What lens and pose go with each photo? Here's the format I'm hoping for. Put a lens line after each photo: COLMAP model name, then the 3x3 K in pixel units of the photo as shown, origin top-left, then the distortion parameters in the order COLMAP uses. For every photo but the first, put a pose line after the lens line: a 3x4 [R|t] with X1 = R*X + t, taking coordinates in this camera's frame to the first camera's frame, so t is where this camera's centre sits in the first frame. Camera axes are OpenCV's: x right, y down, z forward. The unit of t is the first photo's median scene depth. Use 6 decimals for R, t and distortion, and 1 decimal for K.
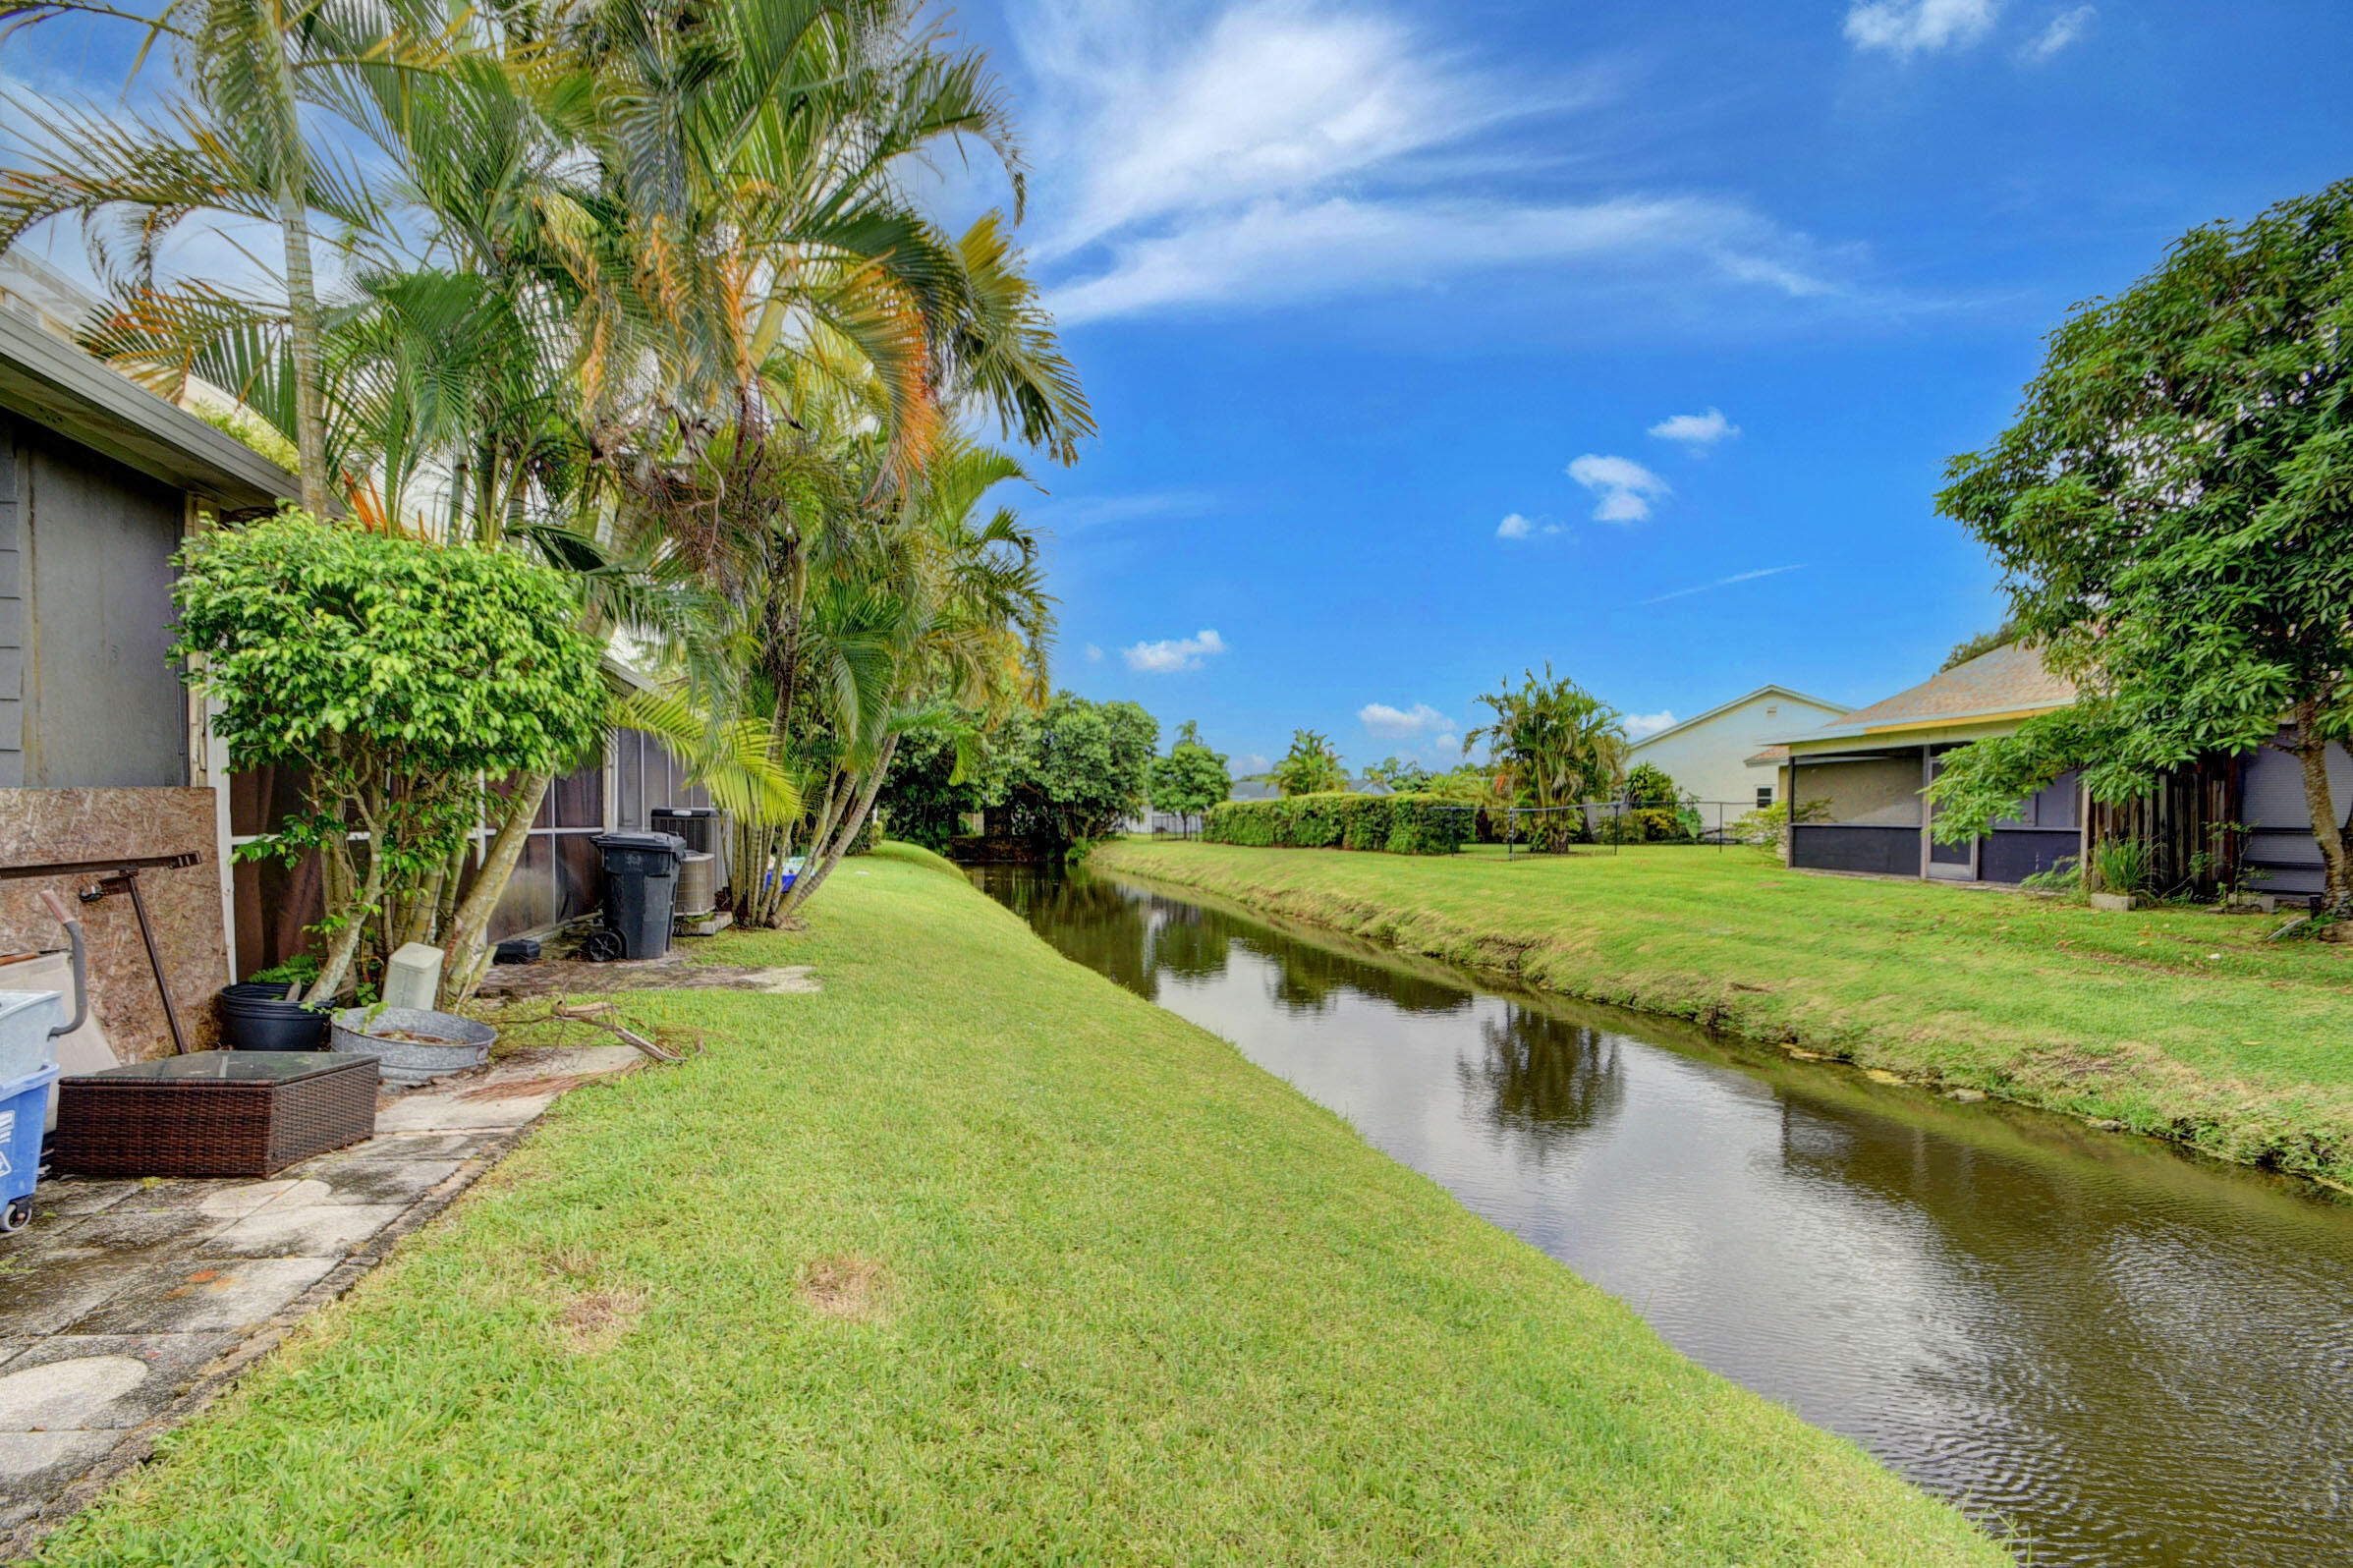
lens RADIAL K [[1047.6, 0, 1169.2], [0, 1047.6, 844.9], [0, 0, 1]] dist [0.006316, -0.008864]
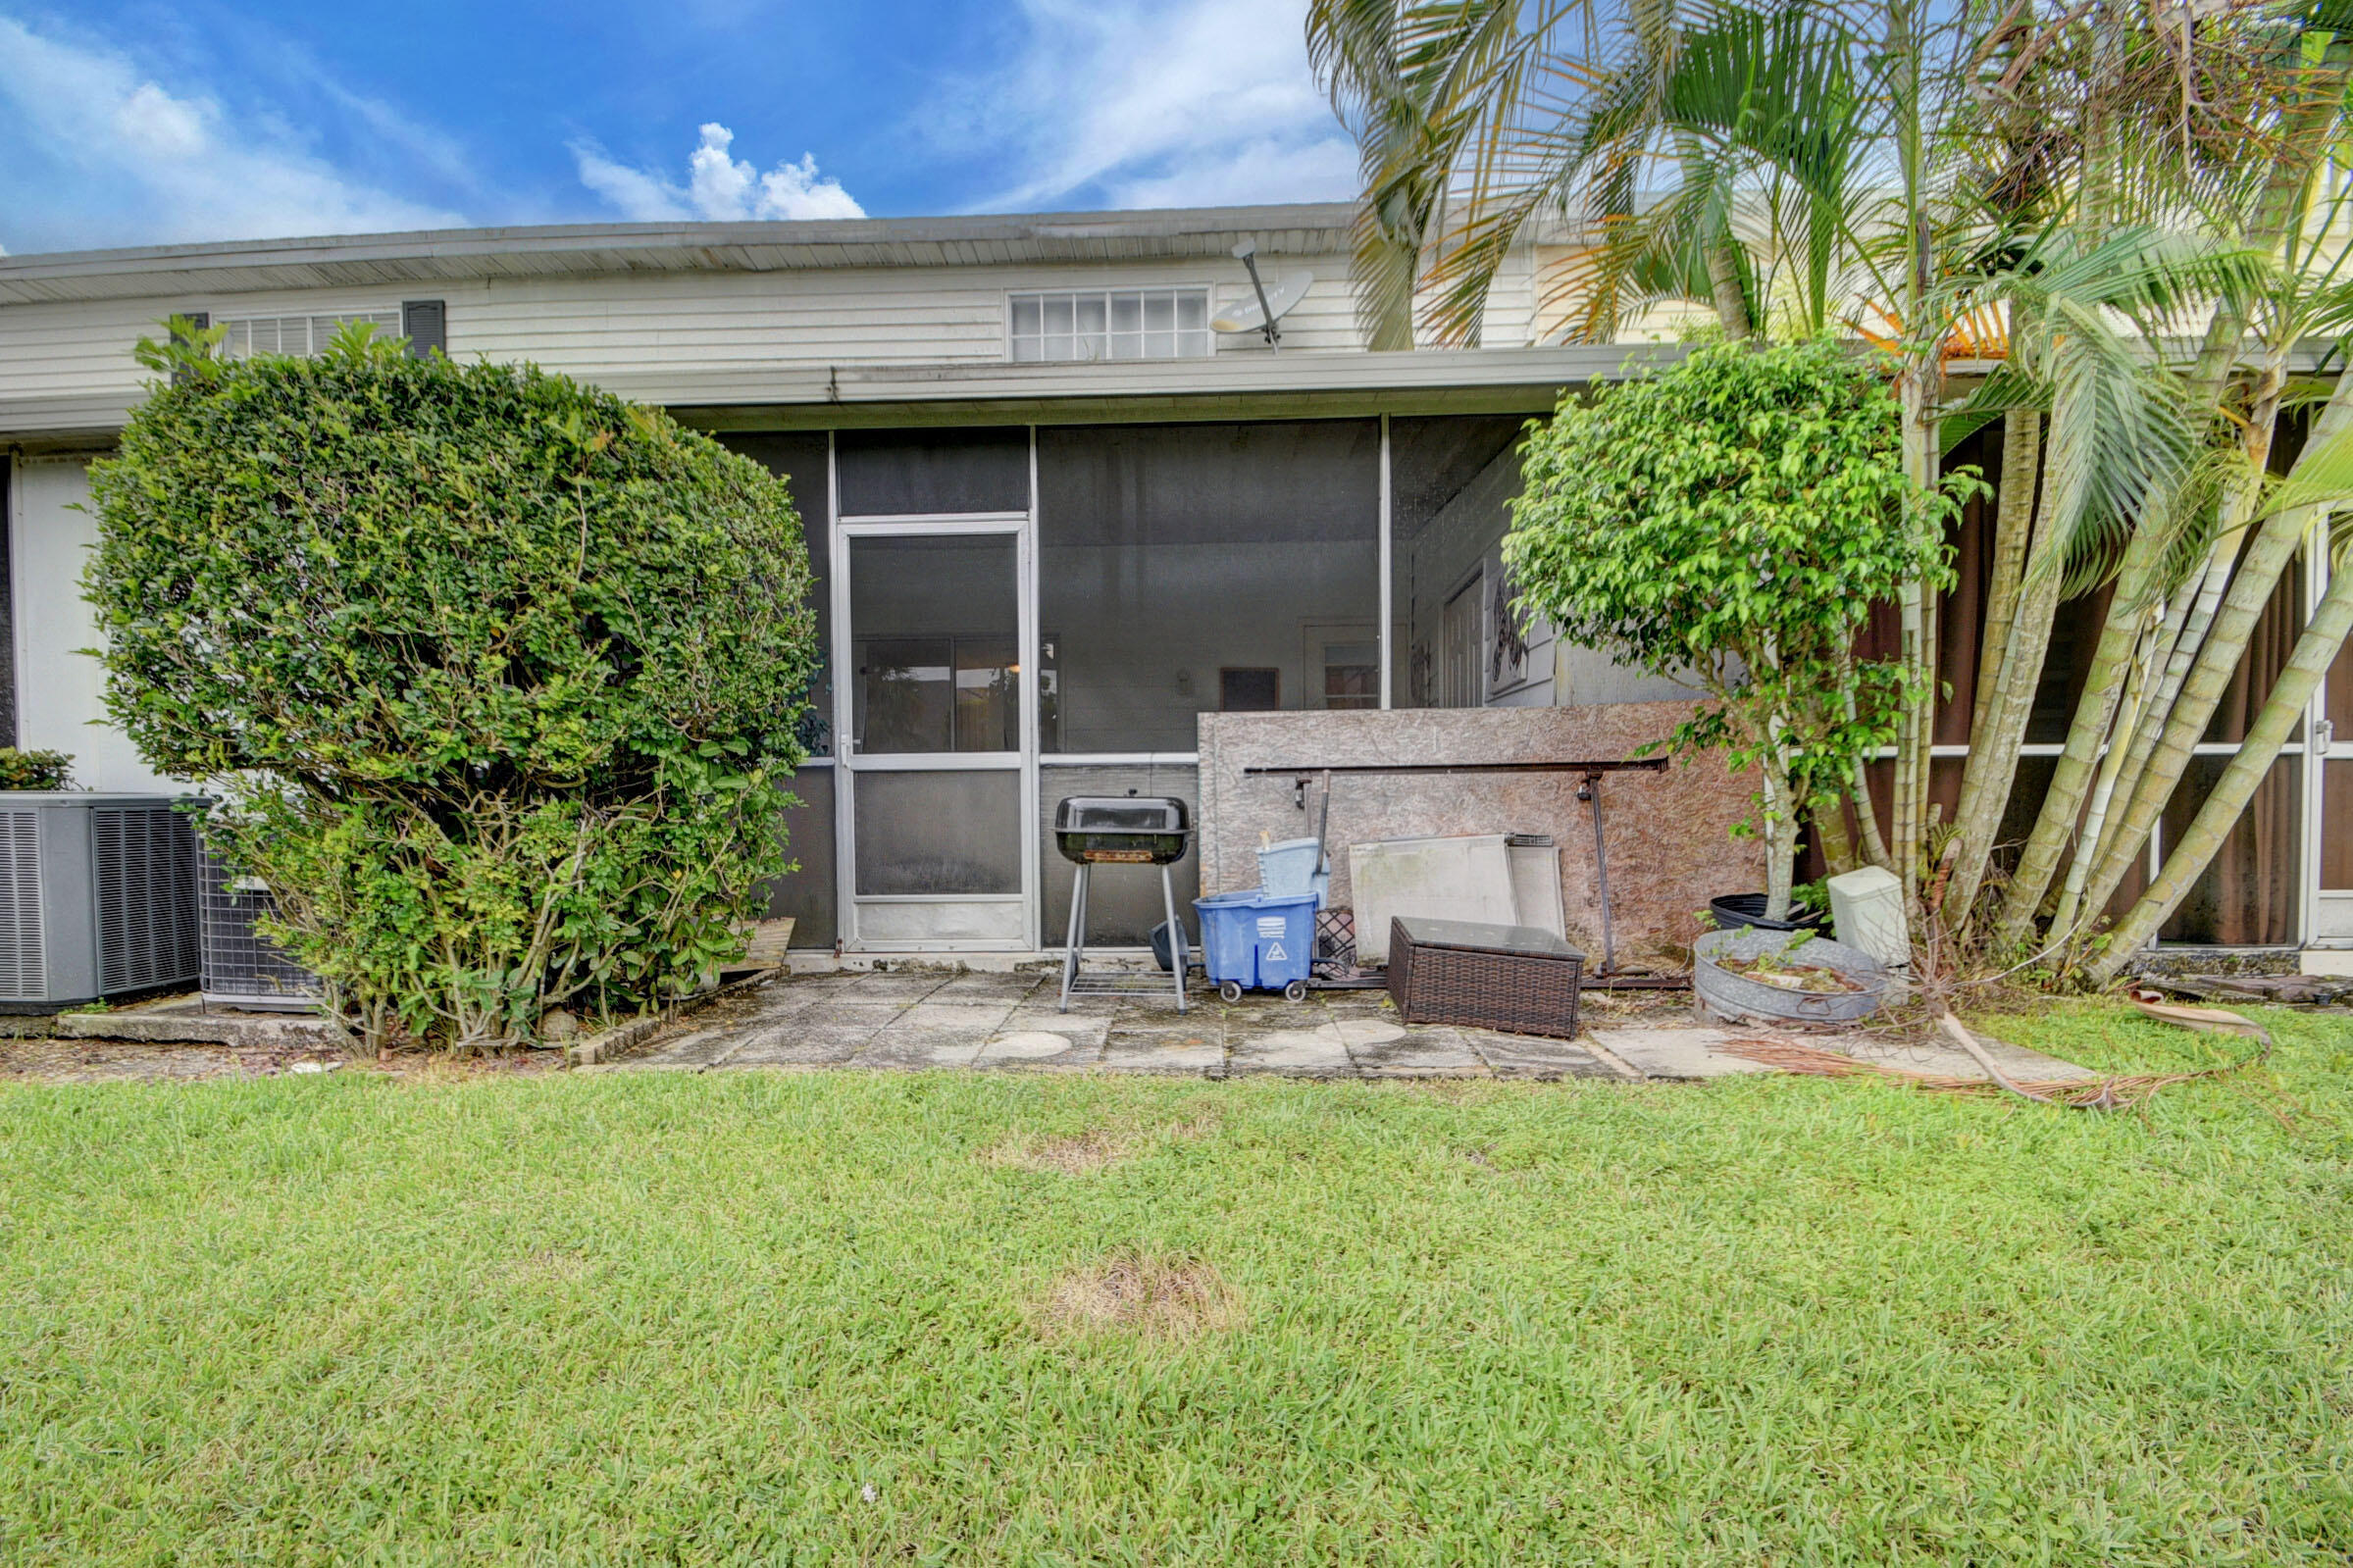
lens RADIAL K [[1042.7, 0, 1161.9], [0, 1042.7, 849.9], [0, 0, 1]] dist [-0.002714, 0.000010]
pose [[-0.289169, 0.037178, -0.956556, 0.245716], [-0.016703, 0.998897, 0.043873, 0.069079], [0.957132, 0.028664, -0.288229, 0.882744]]
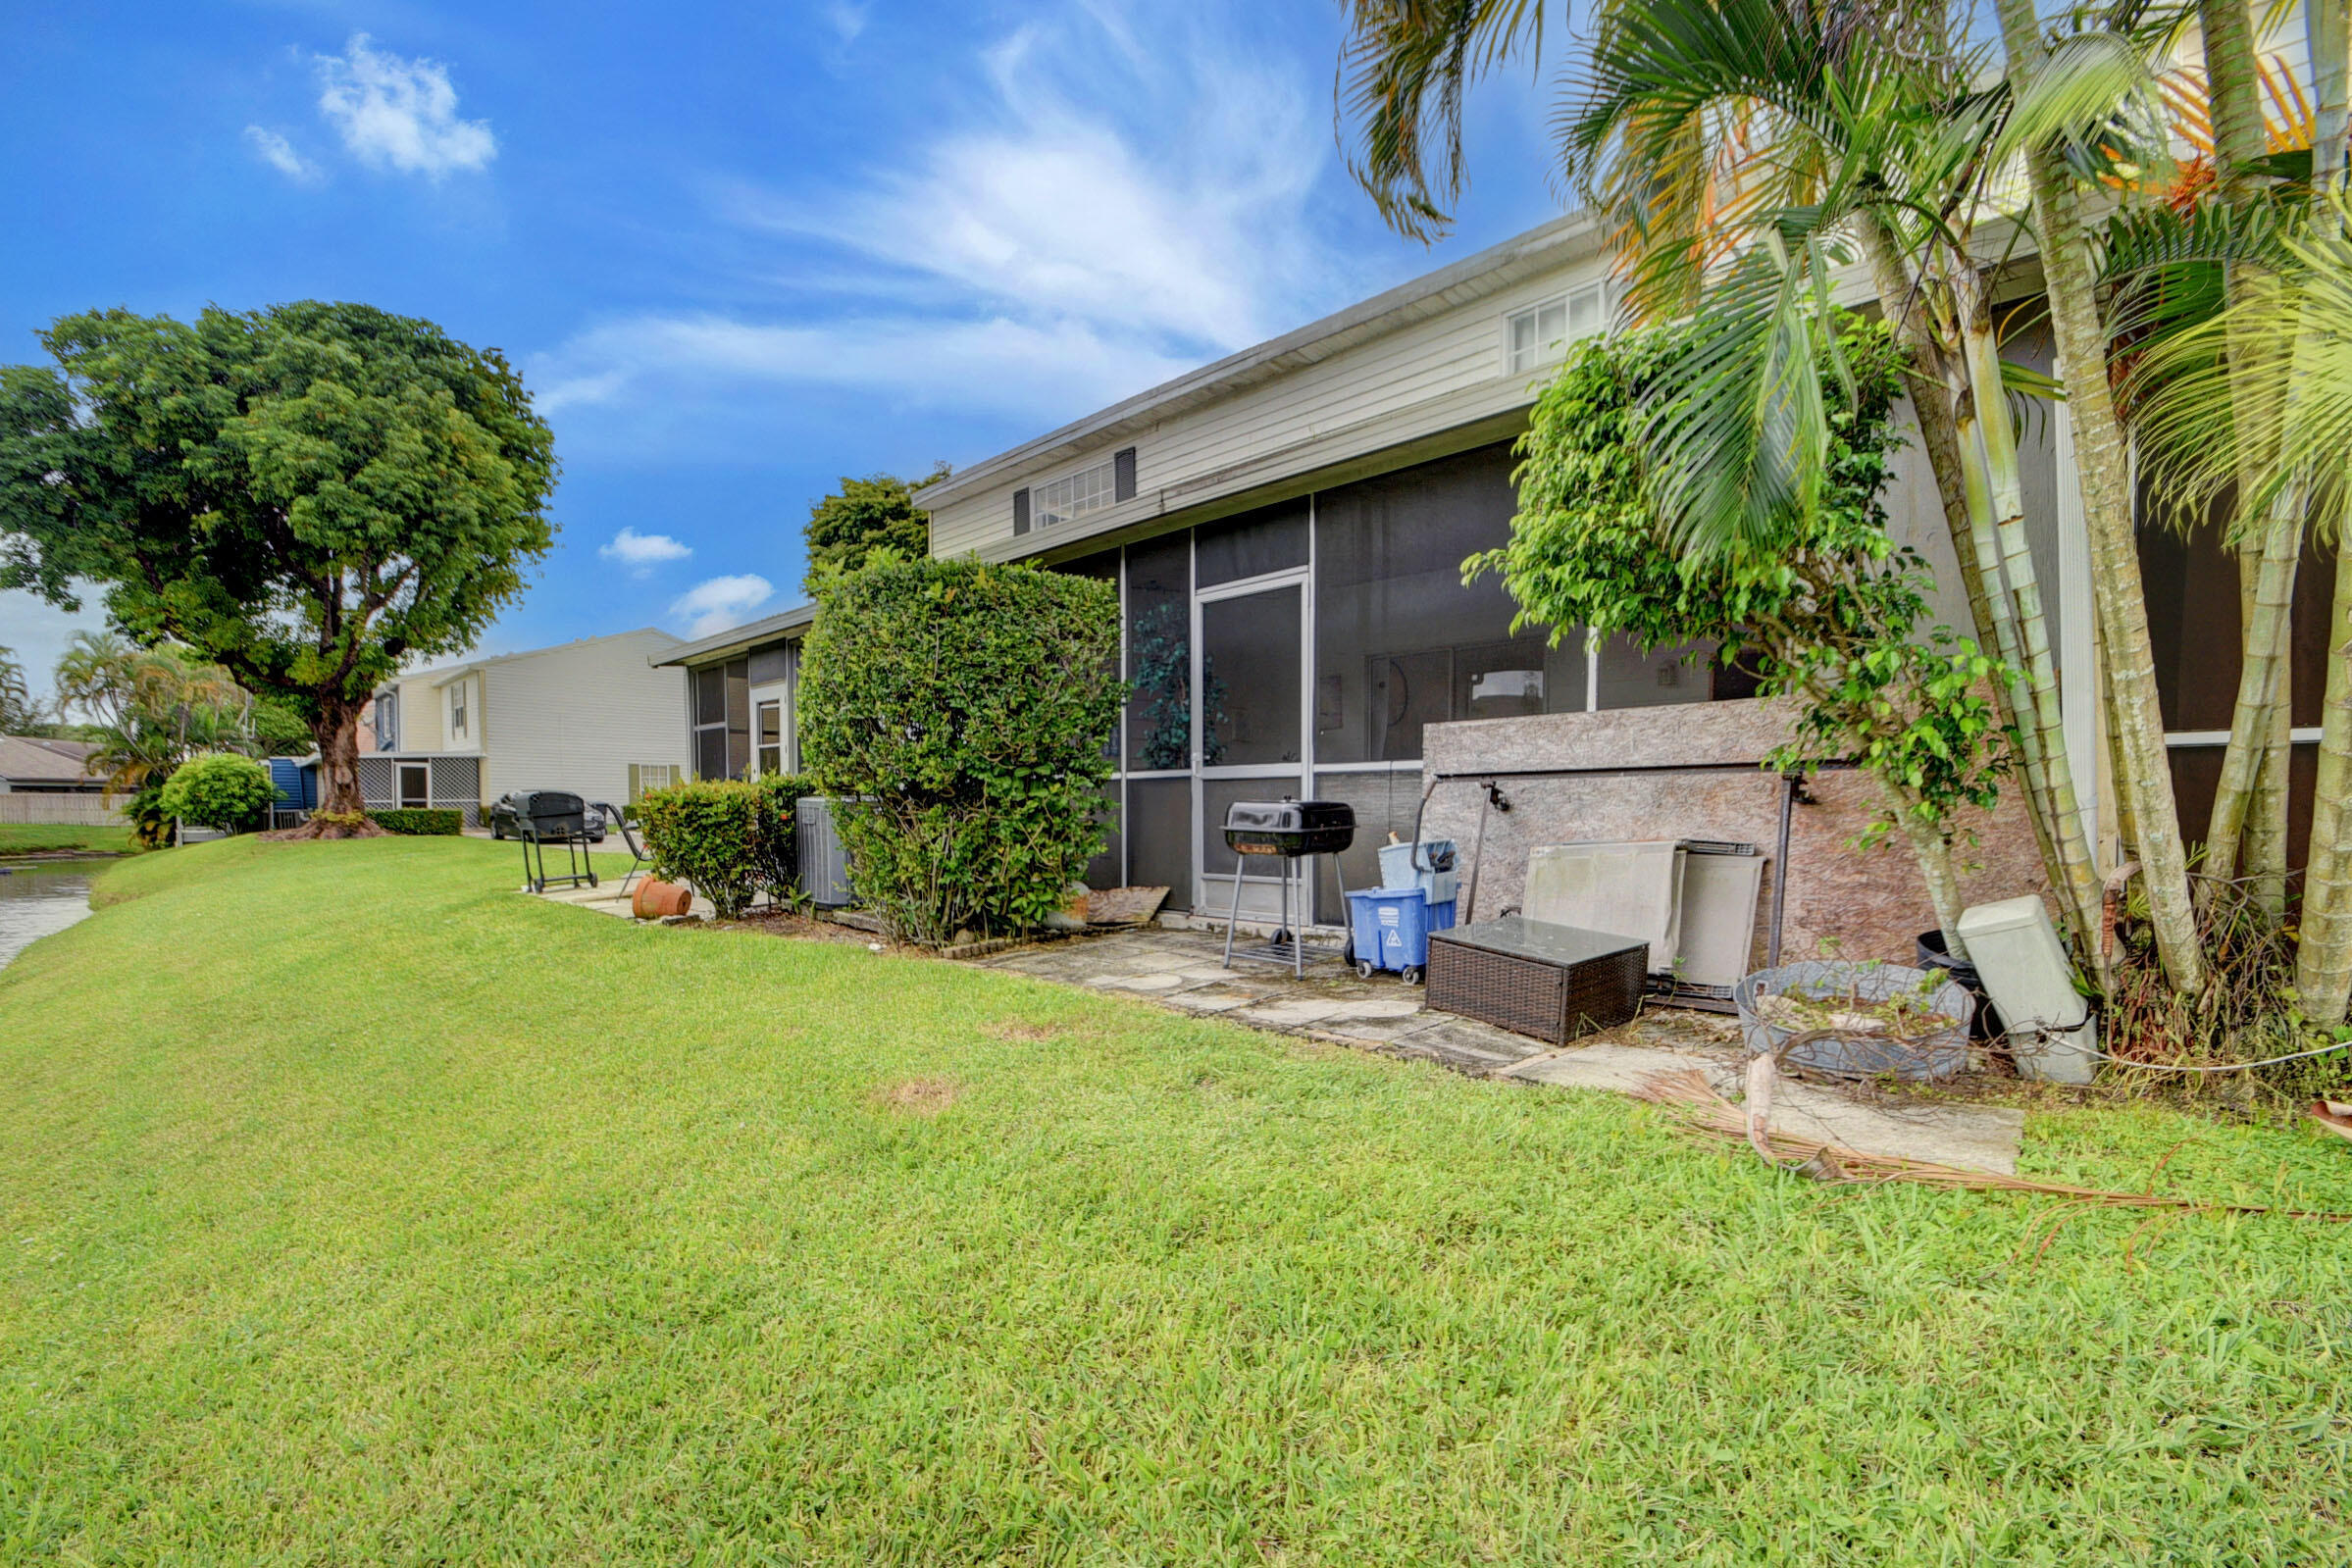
lens RADIAL K [[1057.8, 0, 1155.3], [0, 1057.8, 833.3], [0, 0, 1]] dist [0.003847, -0.008287]
pose [[-0.879510, 0.015241, -0.475636, 0.023300], [-0.008544, 0.998820, 0.047805, 0.041272], [0.475803, 0.046109, -0.878342, 1.610819]]
